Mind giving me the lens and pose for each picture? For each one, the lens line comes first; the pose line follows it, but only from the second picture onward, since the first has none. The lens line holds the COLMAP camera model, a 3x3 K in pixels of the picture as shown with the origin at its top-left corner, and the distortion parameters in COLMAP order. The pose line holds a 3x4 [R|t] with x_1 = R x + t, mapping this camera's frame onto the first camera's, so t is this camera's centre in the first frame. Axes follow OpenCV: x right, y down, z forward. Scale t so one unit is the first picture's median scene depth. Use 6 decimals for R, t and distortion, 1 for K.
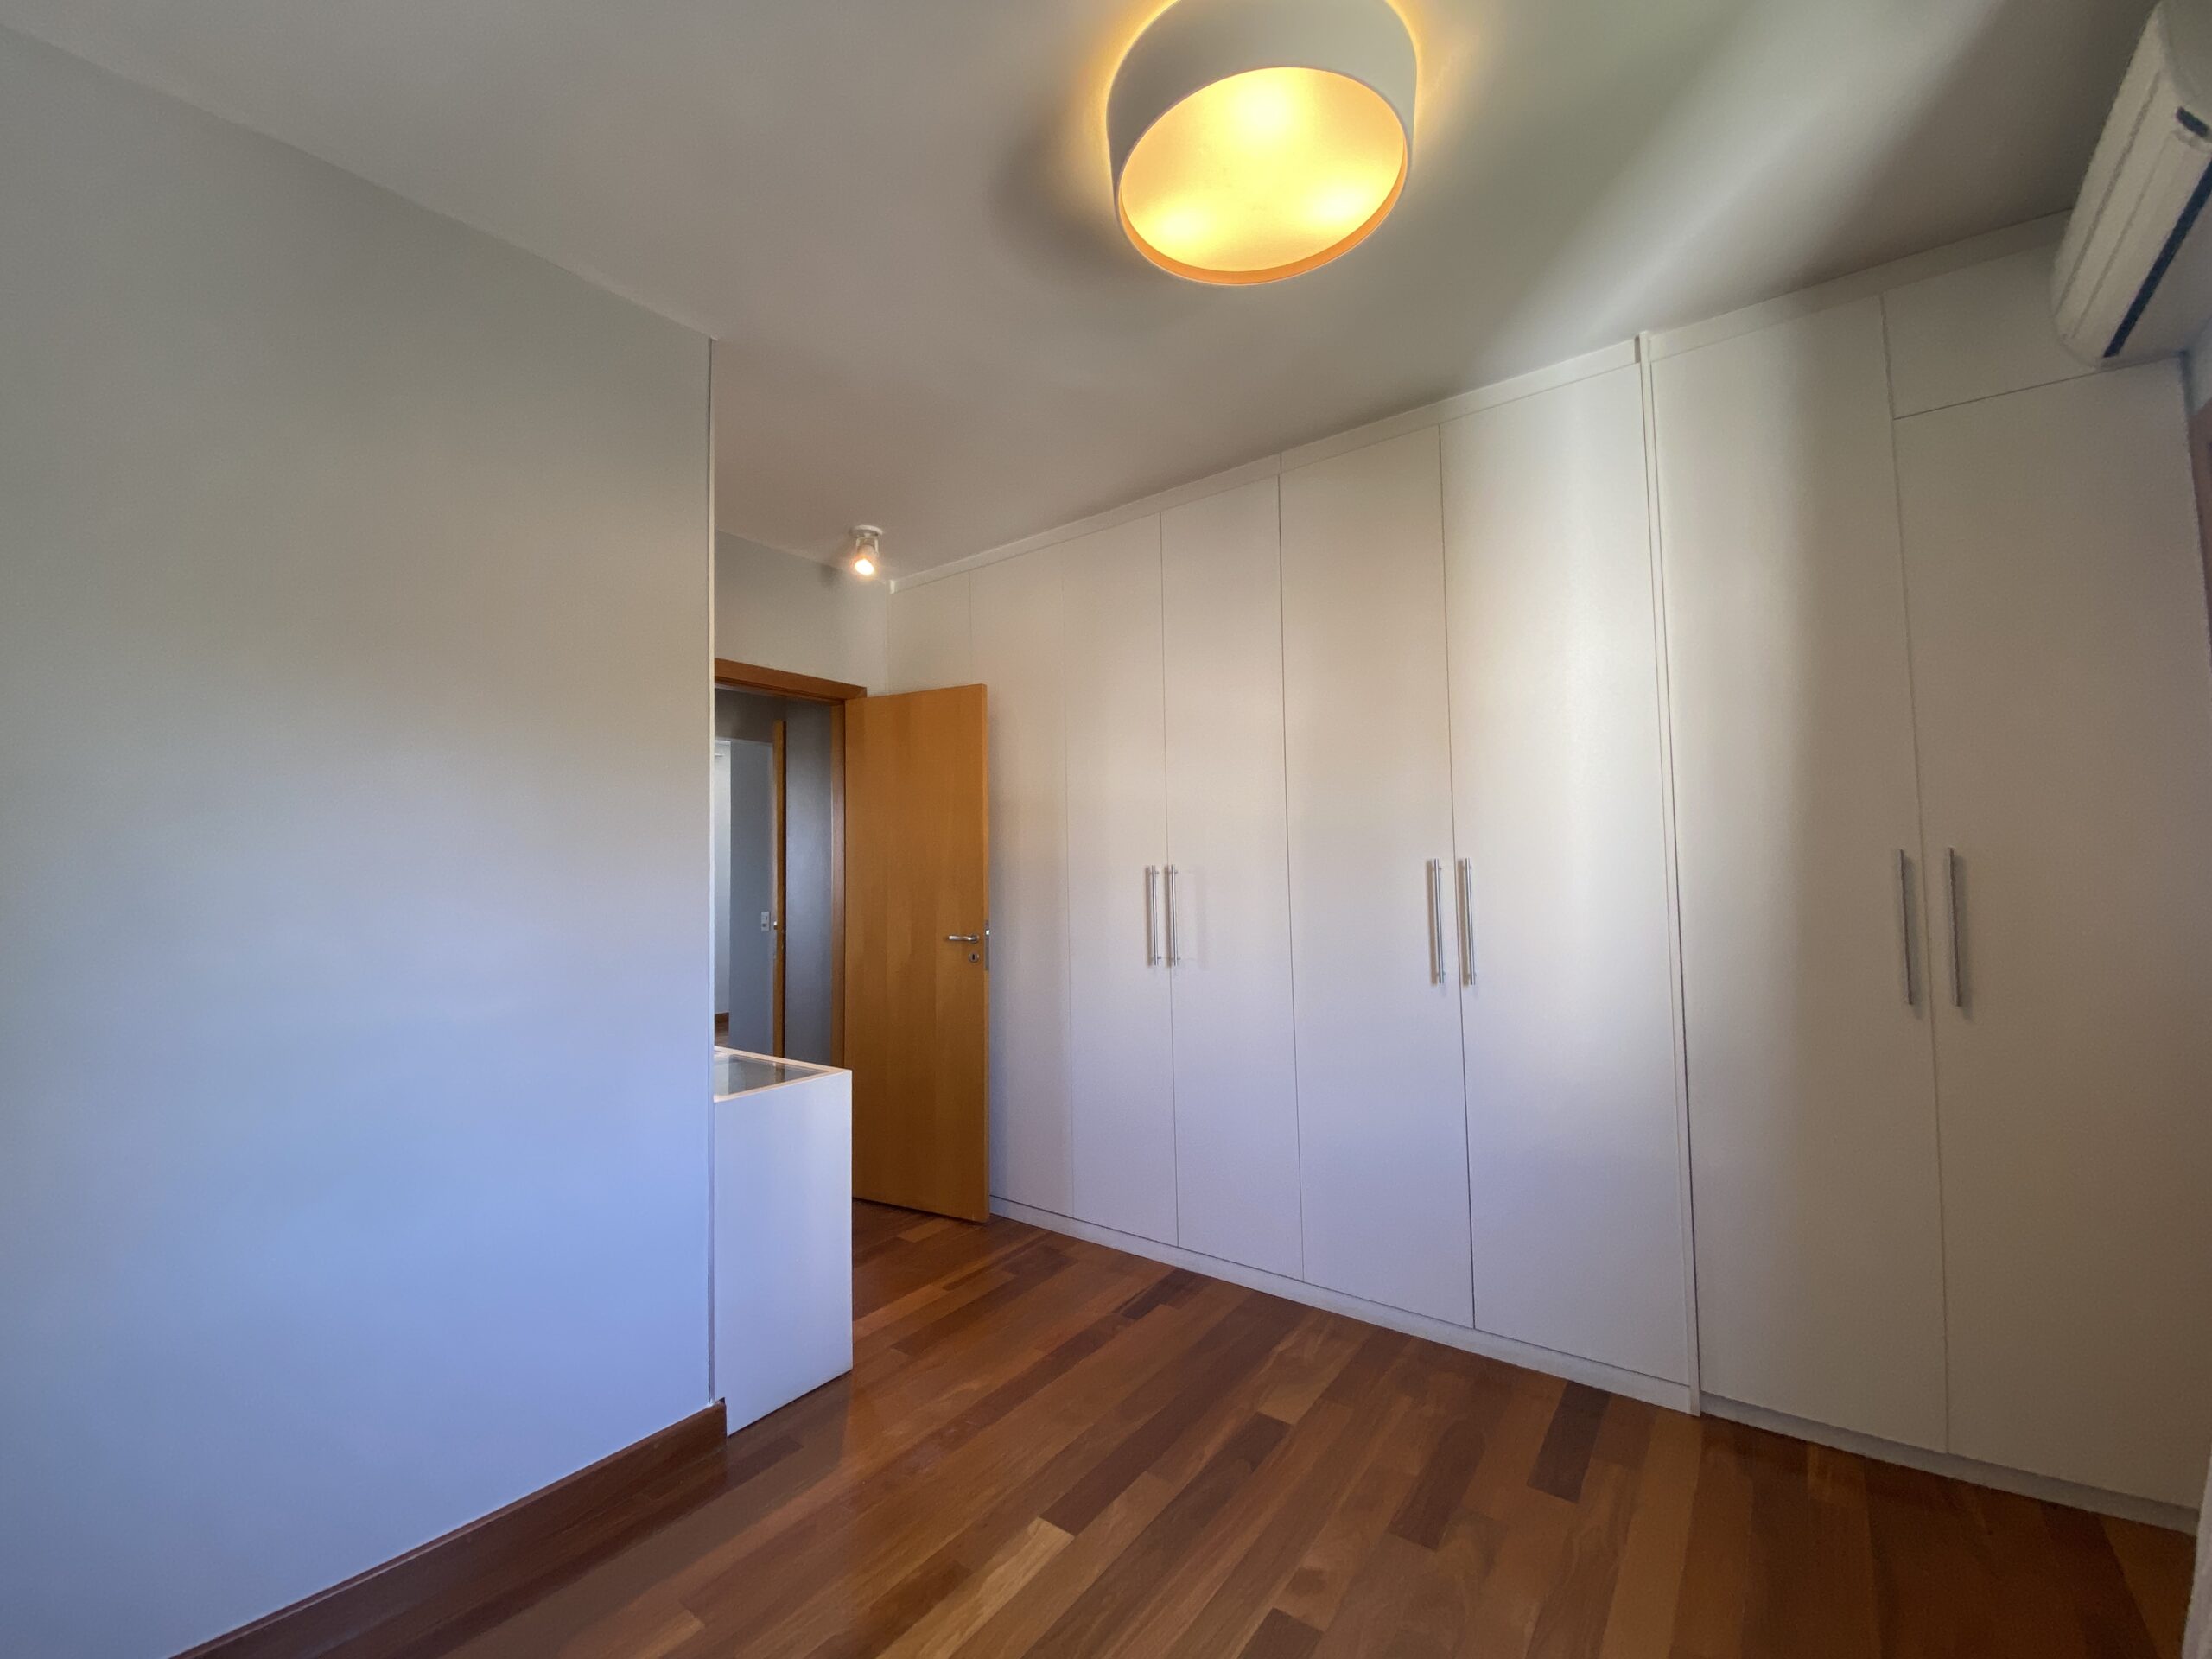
lens RADIAL K [[905.6, 0, 1106.0], [0, 905.6, 829.5], [0, 0, 1]] dist [0.025479, -0.020460]
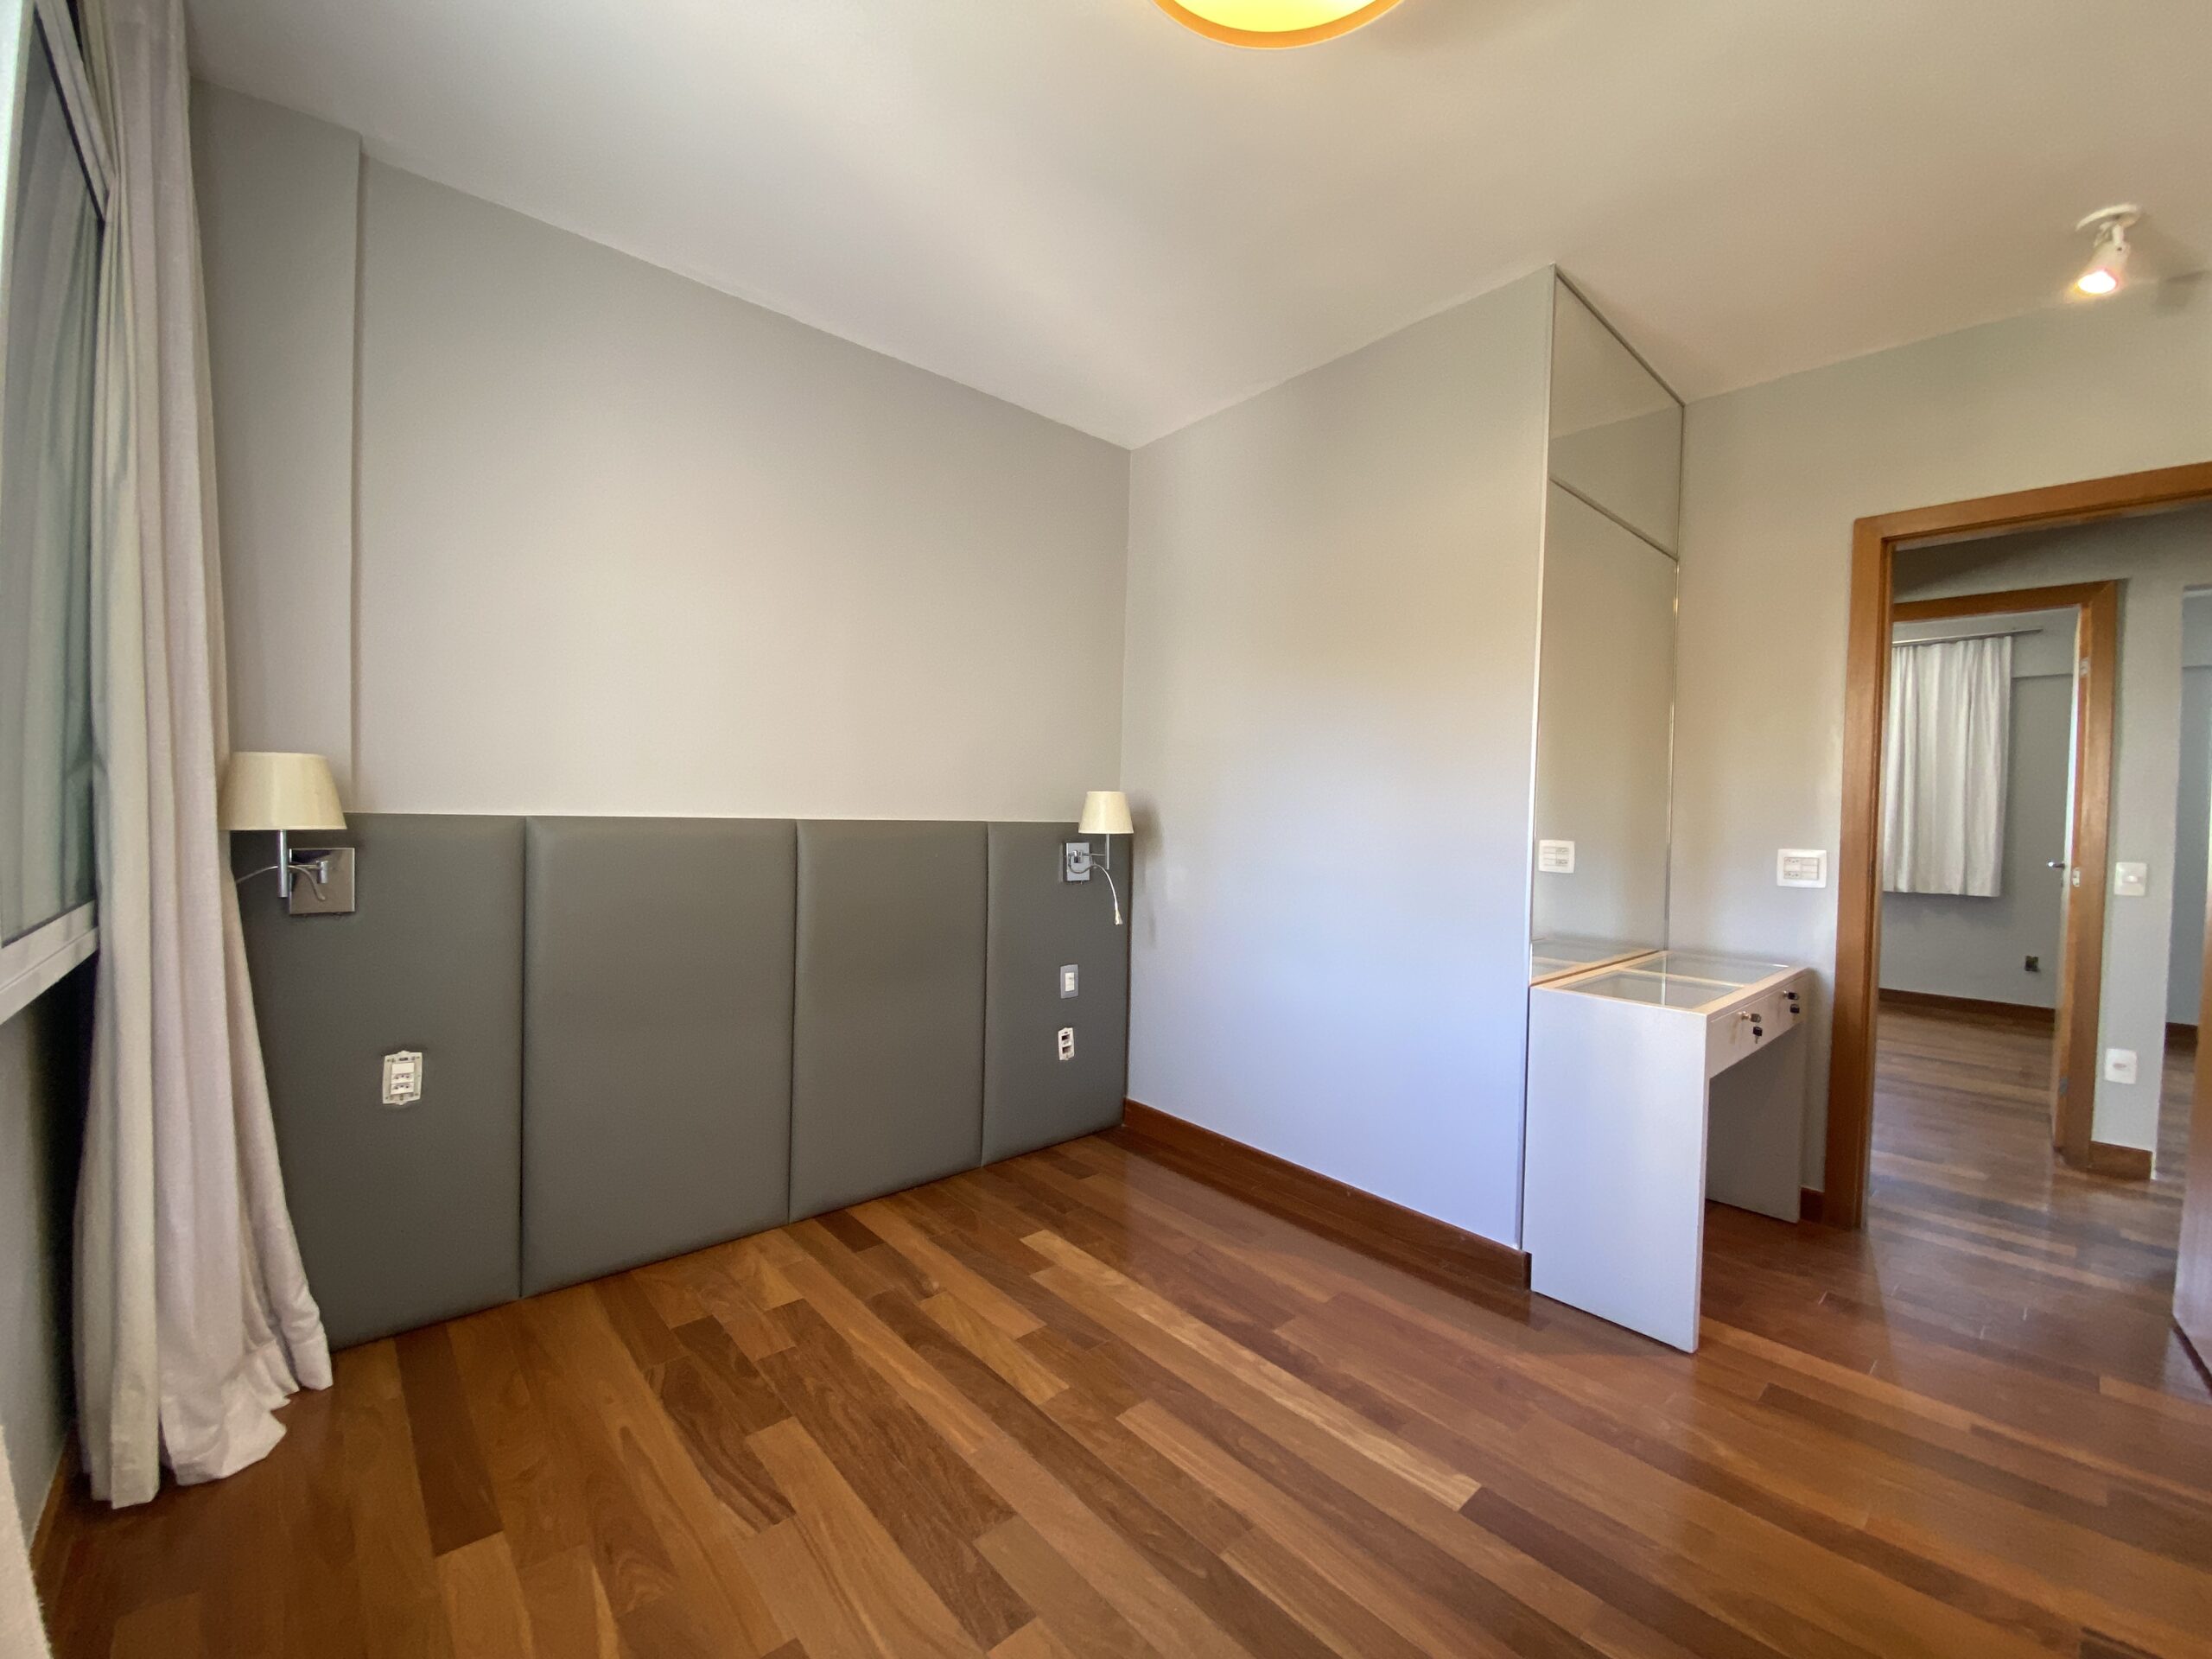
lens RADIAL K [[905.6, 0, 1106.0], [0, 905.6, 829.5], [0, 0, 1]] dist [0.025479, -0.020460]
pose [[-0.197235, 0.040161, -0.979533, 0.757887], [0.032388, 0.998882, 0.034432, 0.054097], [0.979821, -0.024934, -0.198315, 0.734142]]
